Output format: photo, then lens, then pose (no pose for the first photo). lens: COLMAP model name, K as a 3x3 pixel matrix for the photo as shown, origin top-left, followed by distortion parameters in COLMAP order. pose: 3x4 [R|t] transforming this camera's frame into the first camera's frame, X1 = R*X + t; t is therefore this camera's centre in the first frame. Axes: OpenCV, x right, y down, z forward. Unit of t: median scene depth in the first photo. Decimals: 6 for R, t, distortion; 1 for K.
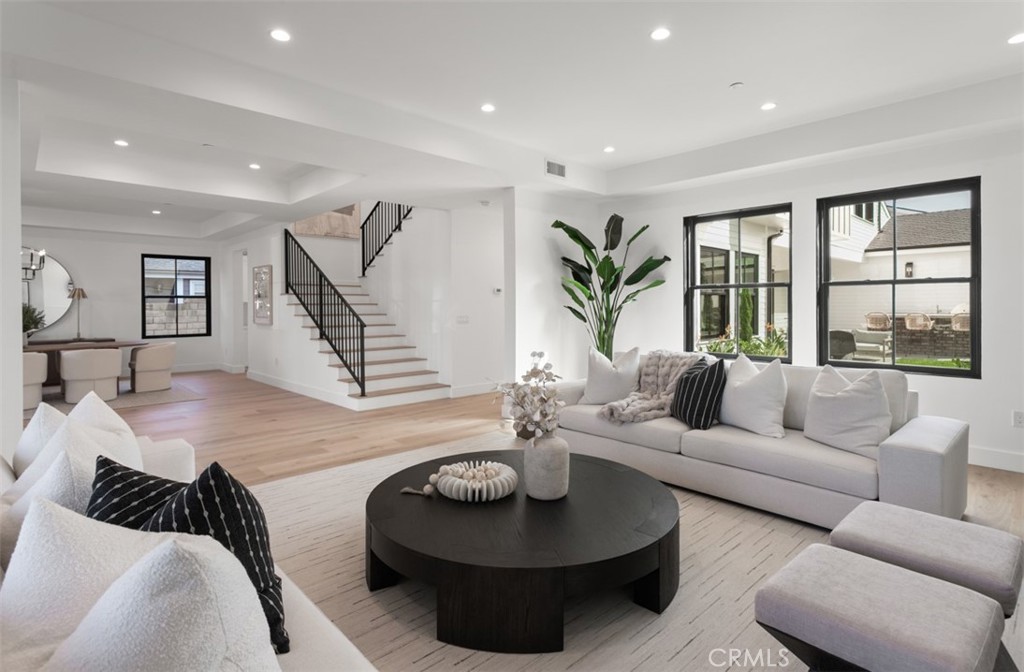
lens RADIAL K [[513.5, 0, 517.0], [0, 513.5, 306.0], [0, 0, 1]] dist [0.000324, 0.000101]
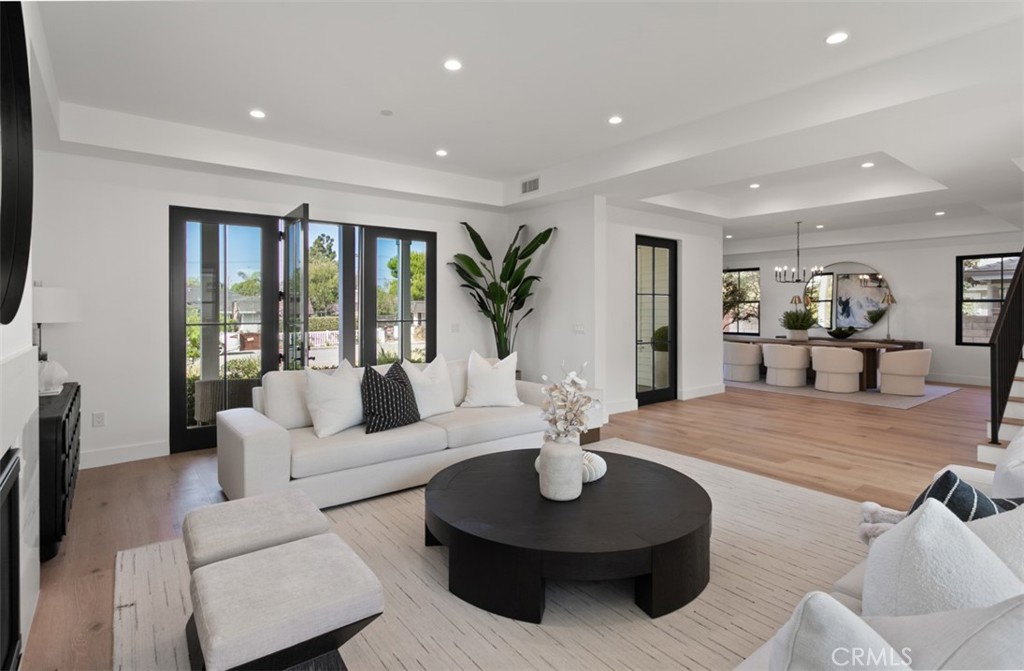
lens RADIAL K [[513.5, 0, 517.0], [0, 513.5, 305.5], [0, 0, 1]] dist [0.000324, 0.000101]
pose [[-0.087996, -0.001639, -0.996119, 0.354727], [-0.008183, 0.999966, -0.000922, -0.002541], [0.996087, 0.008070, -0.088007, 0.322450]]
